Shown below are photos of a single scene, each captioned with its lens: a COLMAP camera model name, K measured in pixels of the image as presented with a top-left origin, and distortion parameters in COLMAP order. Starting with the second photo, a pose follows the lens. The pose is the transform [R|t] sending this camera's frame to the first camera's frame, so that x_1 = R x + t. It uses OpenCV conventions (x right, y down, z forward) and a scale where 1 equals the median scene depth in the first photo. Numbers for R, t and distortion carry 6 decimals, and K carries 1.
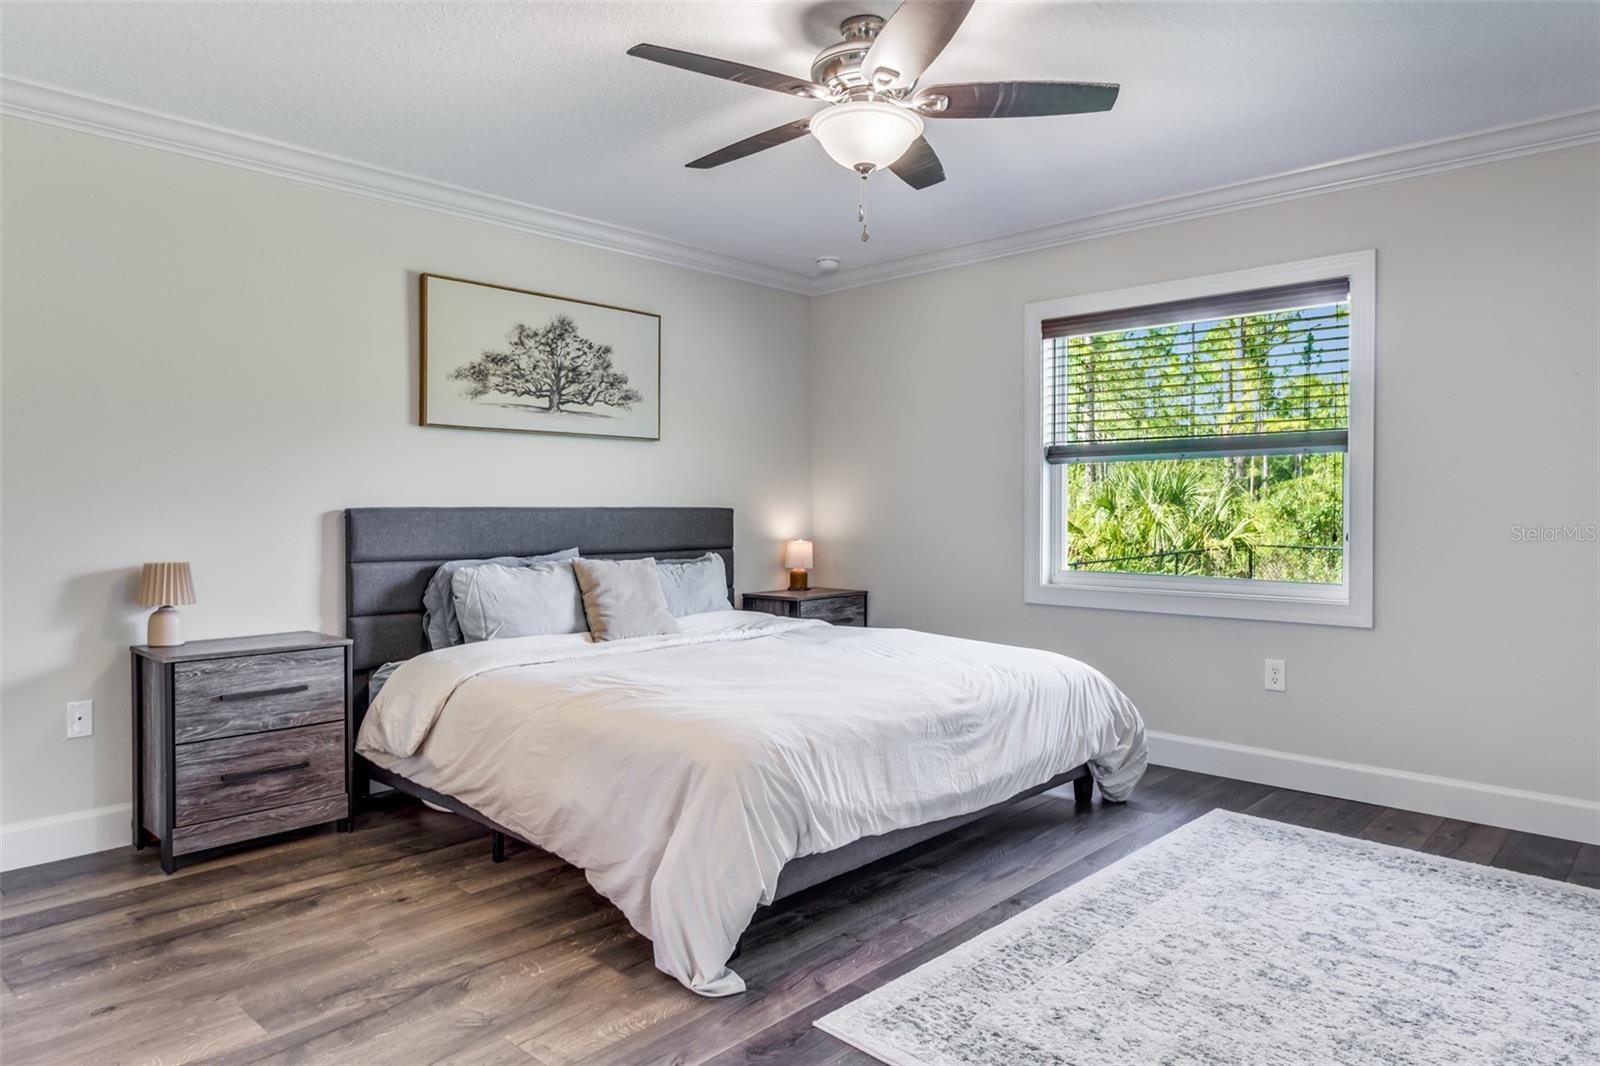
lens RADIAL K [[980.2, 0, 815.5], [0, 980.2, 518.8], [0, 0, 1]] dist [0.000494, 0.001658]
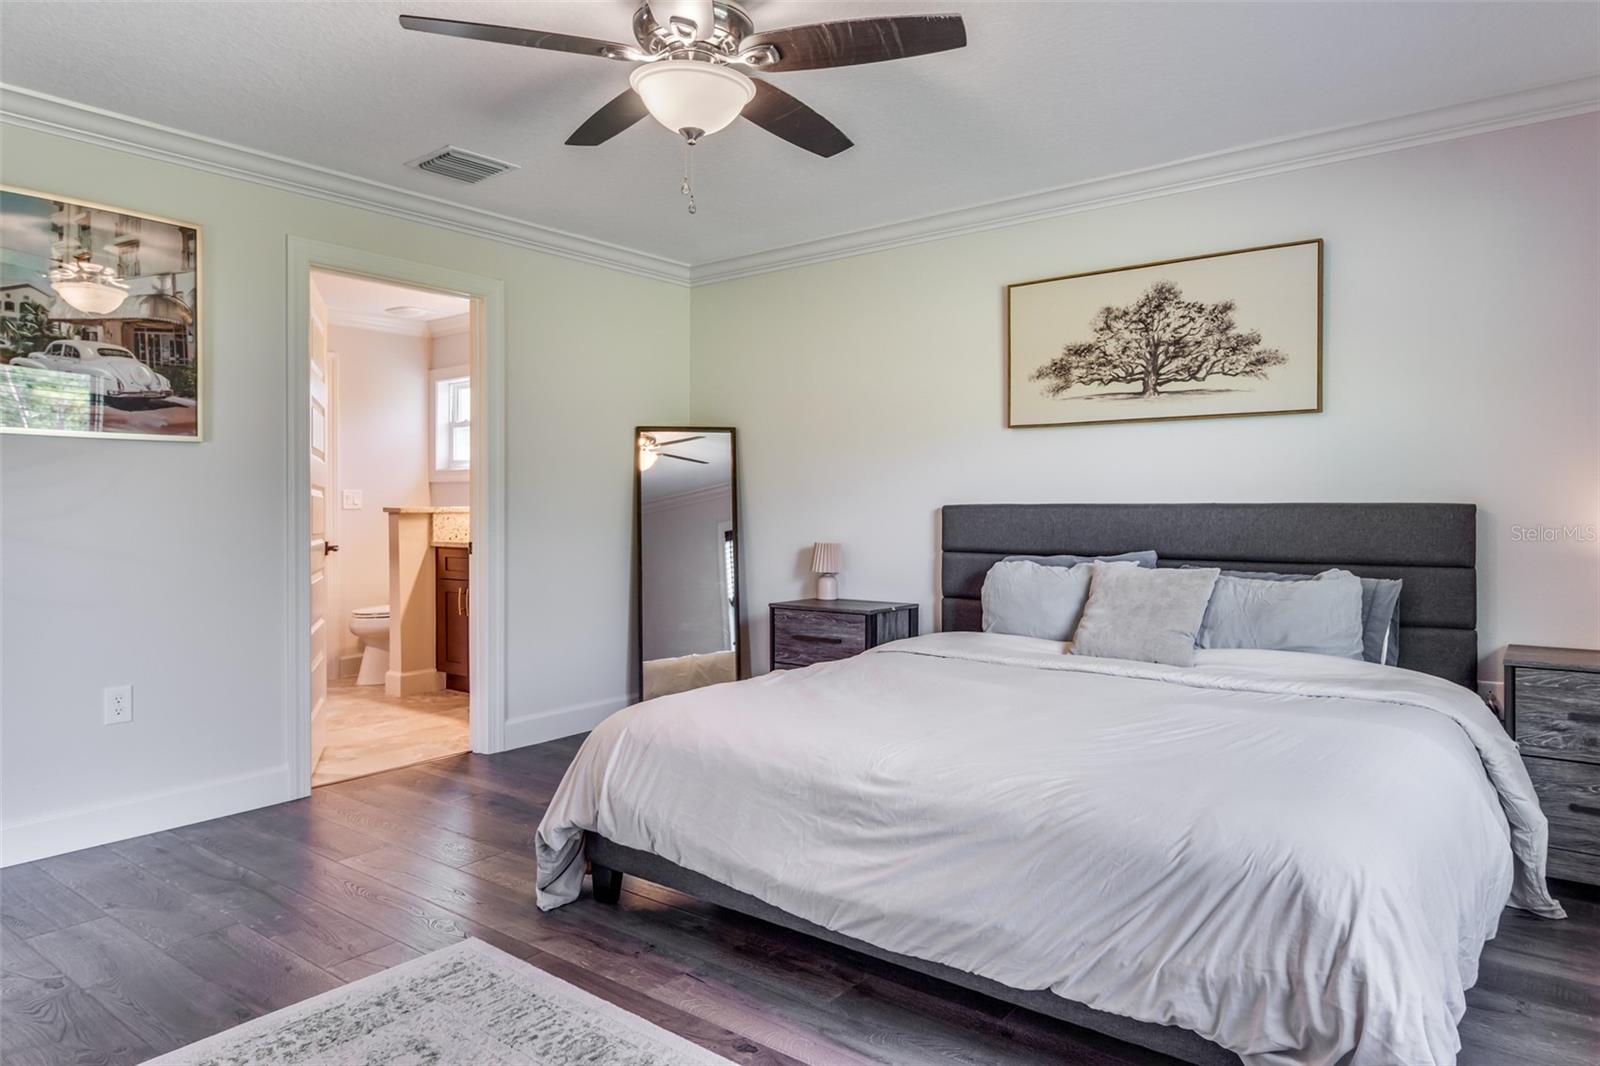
lens RADIAL K [[980.2, 0, 815.5], [0, 980.2, 518.8], [0, 0, 1]] dist [0.000494, 0.001658]
pose [[0.107075, 0.013340, -0.994161, 0.586602], [-0.007857, 0.999890, 0.012571, -0.006937], [0.994220, 0.006465, 0.107168, 0.614802]]
